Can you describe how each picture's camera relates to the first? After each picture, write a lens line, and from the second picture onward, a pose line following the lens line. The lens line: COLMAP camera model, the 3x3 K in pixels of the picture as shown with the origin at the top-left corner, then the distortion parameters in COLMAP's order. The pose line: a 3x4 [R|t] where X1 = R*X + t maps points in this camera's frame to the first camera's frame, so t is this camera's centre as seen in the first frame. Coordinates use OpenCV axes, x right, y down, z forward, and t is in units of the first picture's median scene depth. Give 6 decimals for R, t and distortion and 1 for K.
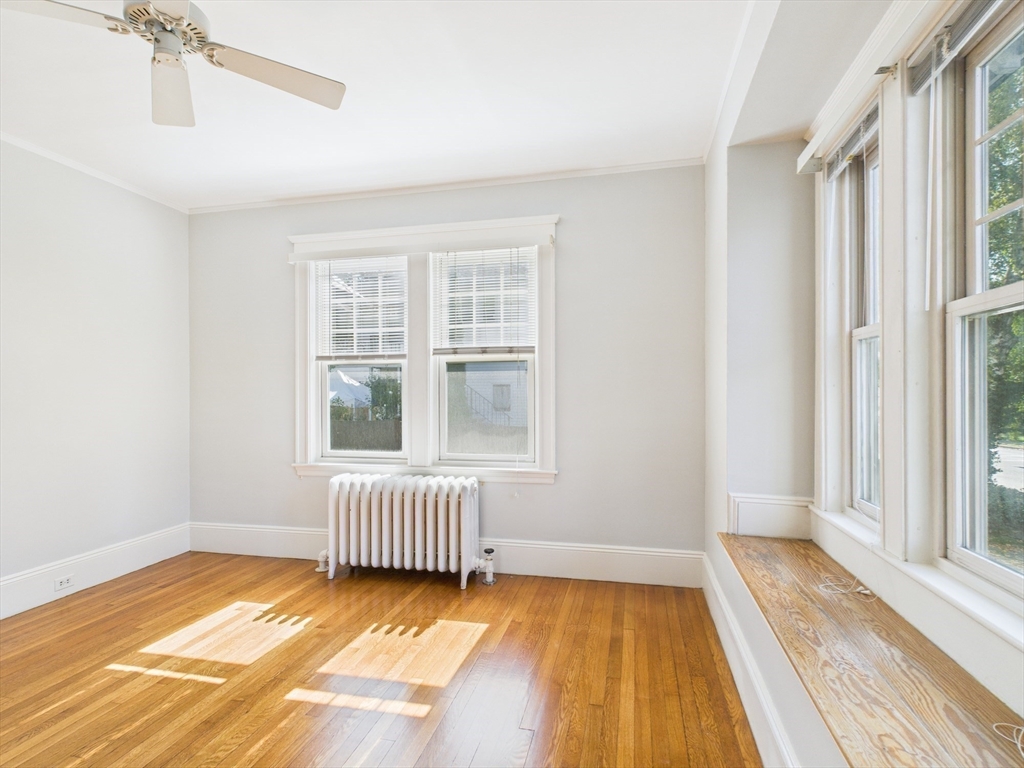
lens RADIAL K [[545.1, 0, 516.3], [0, 545.1, 386.3], [0, 0, 1]] dist [0.001155, -0.000313]
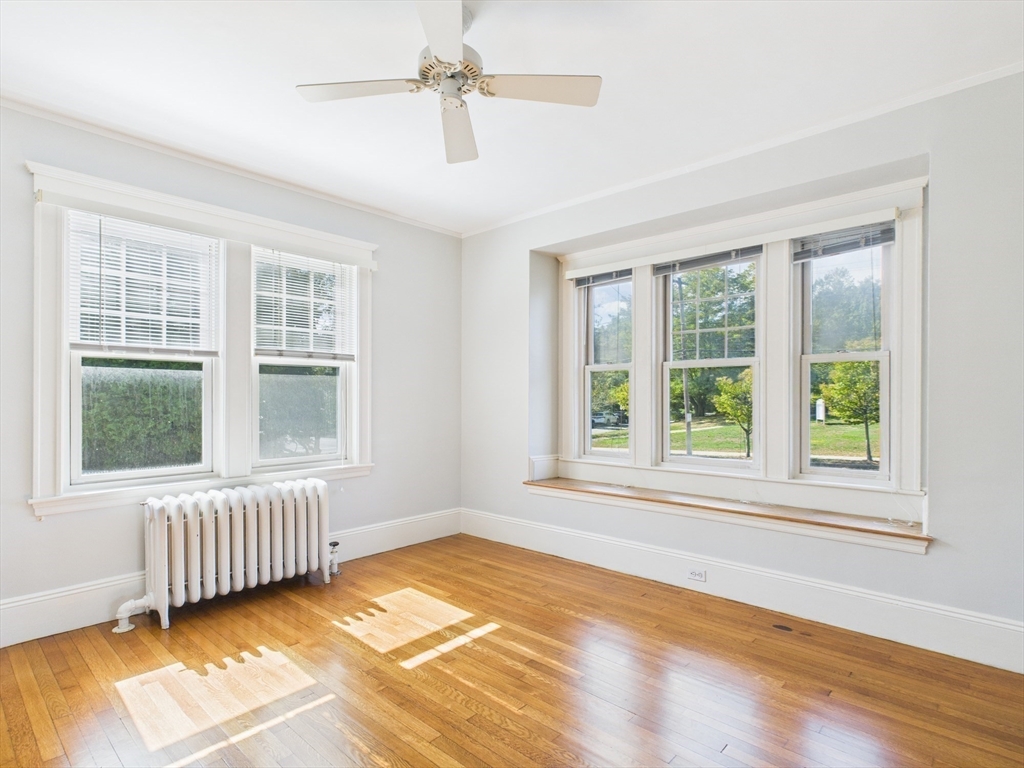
lens RADIAL K [[545.1, 0, 516.3], [0, 545.1, 386.3], [0, 0, 1]] dist [0.001155, -0.000313]
pose [[0.481692, 0.021716, 0.876071, -0.844895], [-0.012276, 0.999762, -0.018033, 0.007845], [-0.876254, -0.002069, 0.481844, 0.176514]]
